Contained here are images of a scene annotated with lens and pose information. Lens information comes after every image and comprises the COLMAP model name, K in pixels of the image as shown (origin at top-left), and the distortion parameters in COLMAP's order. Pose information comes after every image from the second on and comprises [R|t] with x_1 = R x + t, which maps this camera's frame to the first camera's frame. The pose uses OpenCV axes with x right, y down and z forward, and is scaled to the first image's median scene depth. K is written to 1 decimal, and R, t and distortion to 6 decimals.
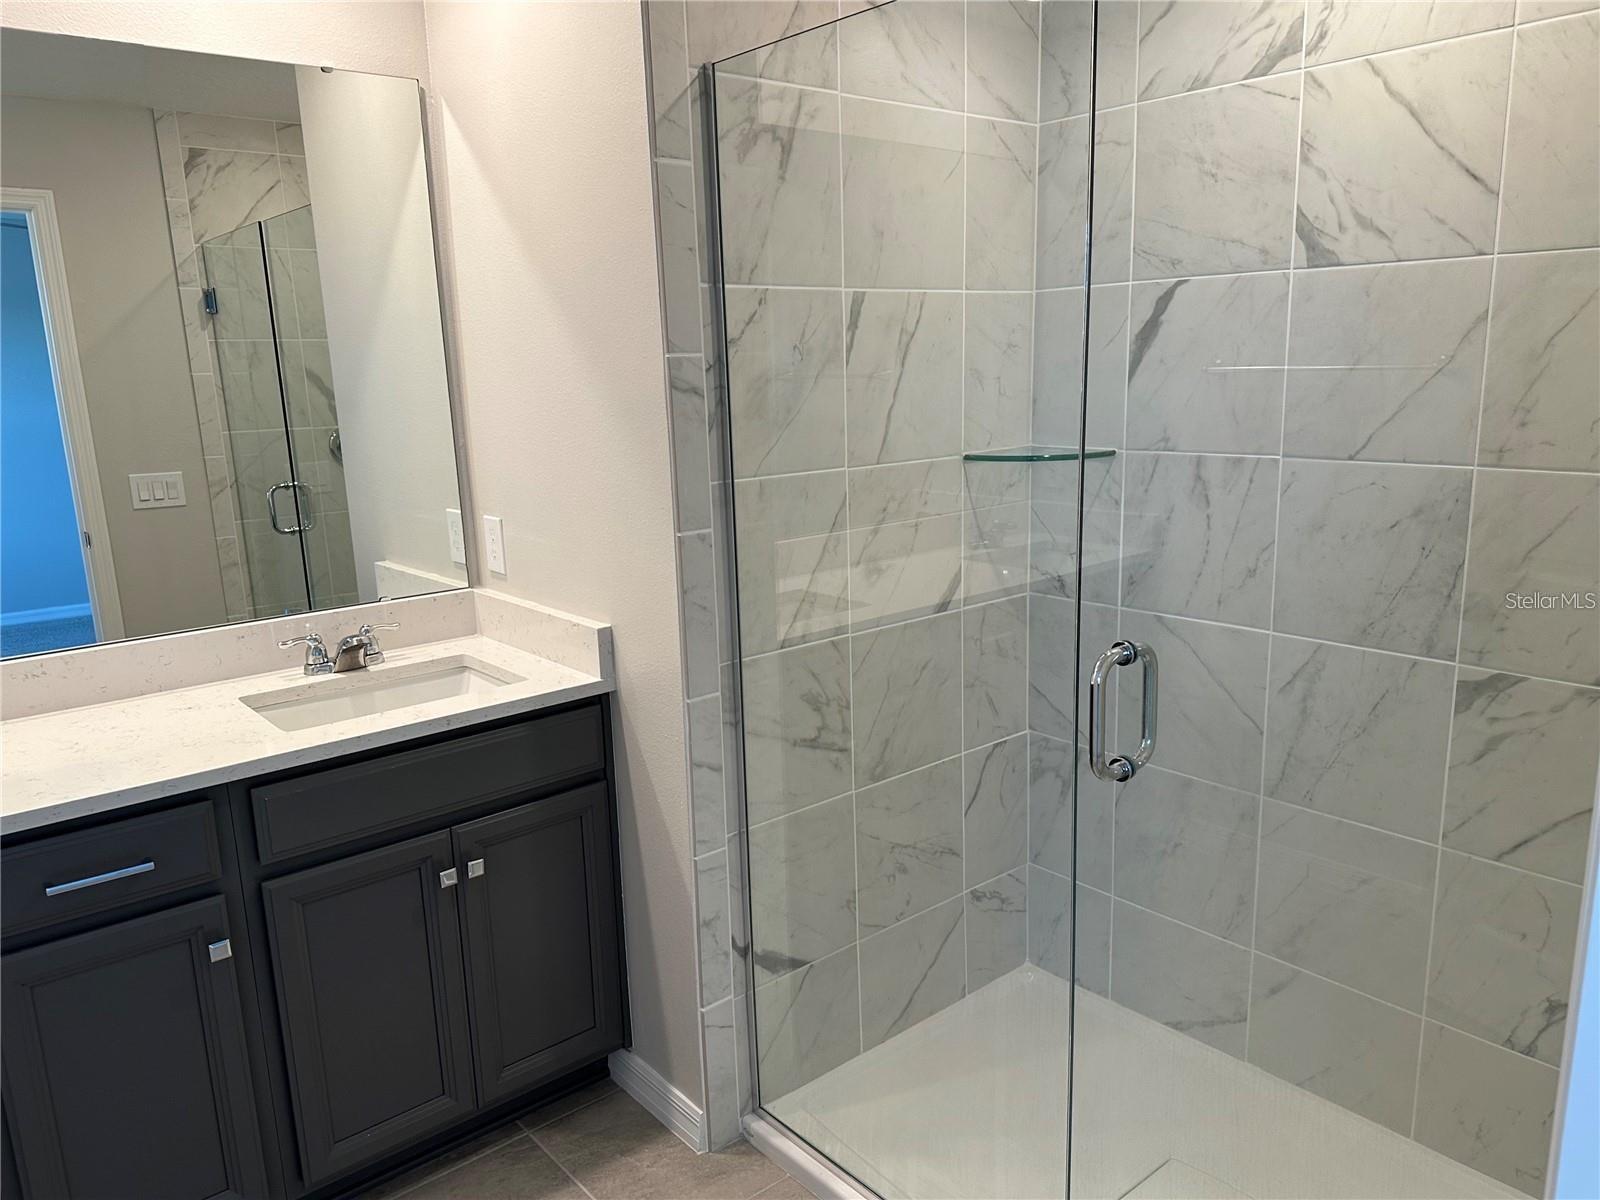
lens RADIAL K [[1156.2, 0, 803.5], [0, 1156.2, 603.9], [0, 0, 1]] dist [0.005834, -0.007873]
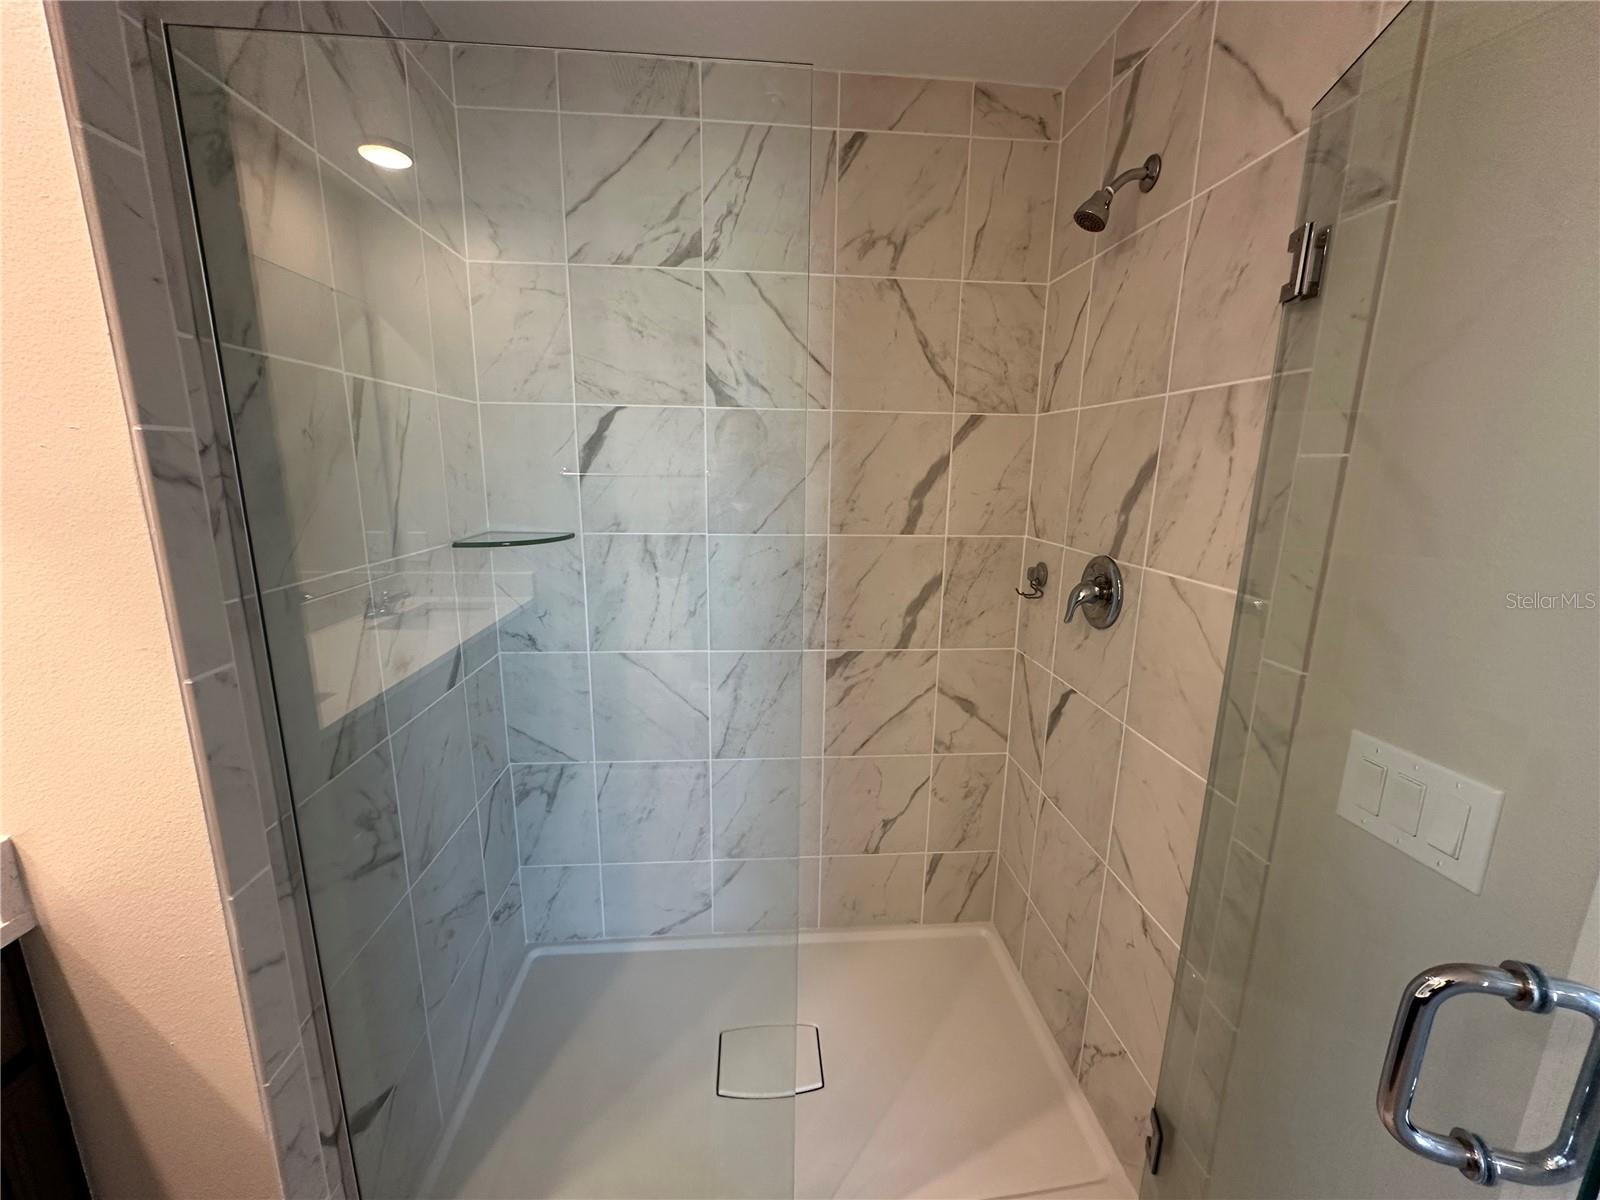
lens RADIAL K [[633.1, 0, 797.1], [0, 633.1, 597.5], [0, 0, 1]] dist [-0.004956, 0.000007]
pose [[0.587493, -0.126373, 0.799301, -0.181158], [0.139817, 0.988728, 0.053556, -0.075729], [-0.797059, 0.080292, 0.598540, 0.444028]]
